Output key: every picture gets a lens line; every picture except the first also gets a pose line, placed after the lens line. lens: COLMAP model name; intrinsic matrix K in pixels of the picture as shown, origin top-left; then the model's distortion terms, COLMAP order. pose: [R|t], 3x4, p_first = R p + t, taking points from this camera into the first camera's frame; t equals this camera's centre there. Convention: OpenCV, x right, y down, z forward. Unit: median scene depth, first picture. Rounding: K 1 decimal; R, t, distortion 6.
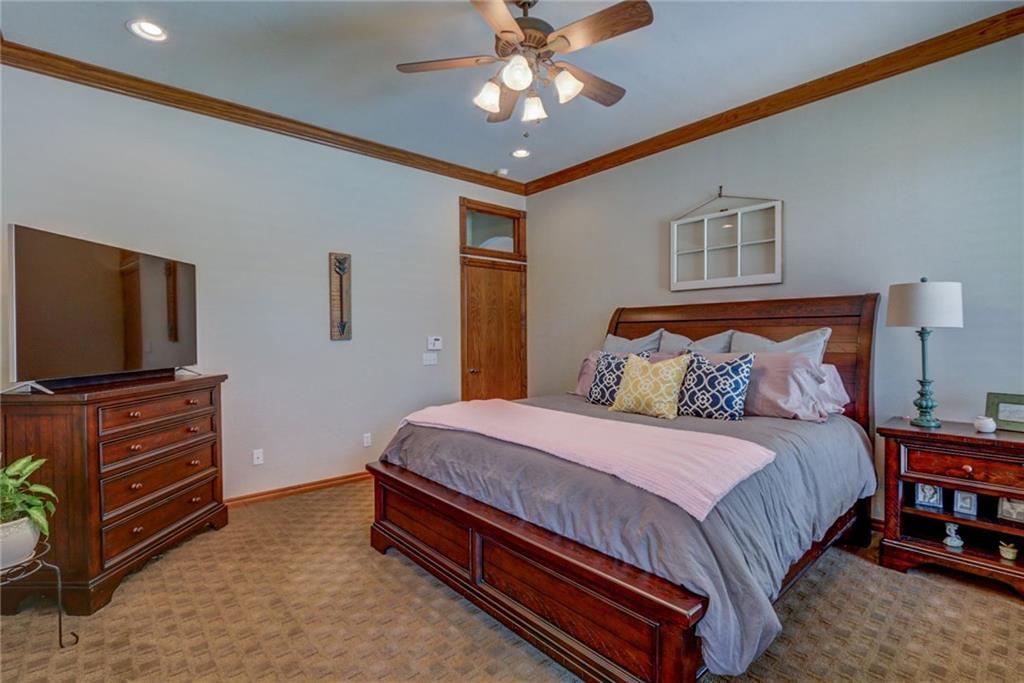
lens RADIAL K [[468.3, 0, 509.9], [0, 468.3, 338.6], [0, 0, 1]] dist [-0.021568, 0.000650]
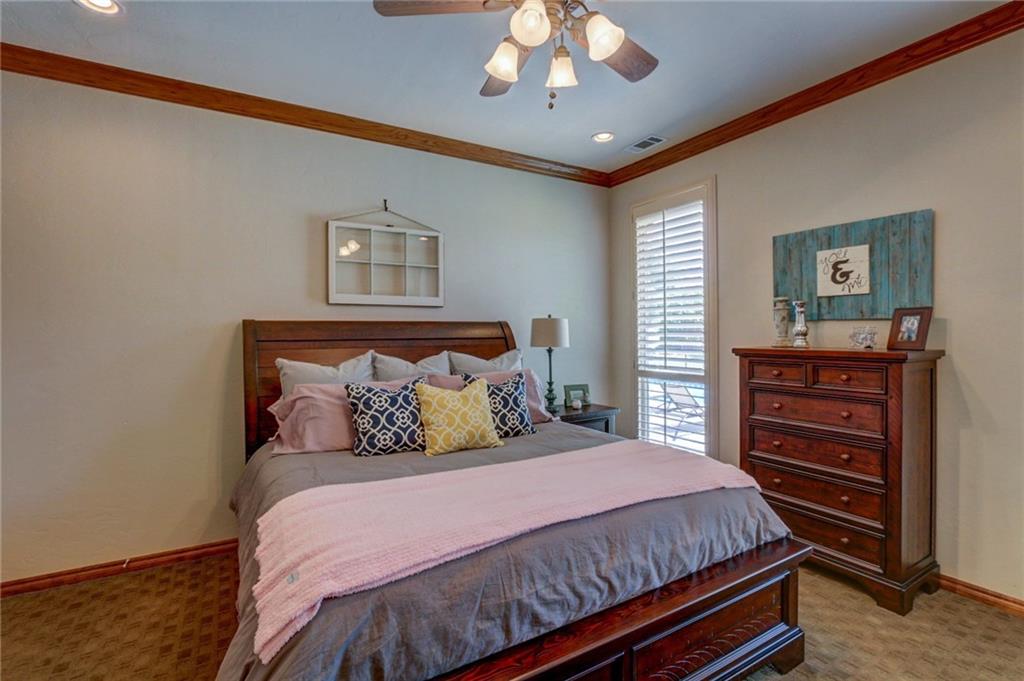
lens RADIAL K [[468.3, 0, 509.9], [0, 468.3, 337.6], [0, 0, 1]] dist [-0.021568, 0.000650]
pose [[0.183133, 0.001935, 0.983086, -0.499048], [0.019097, 0.999802, -0.005525, -0.038071], [-0.982903, 0.019786, 0.183060, 0.652615]]
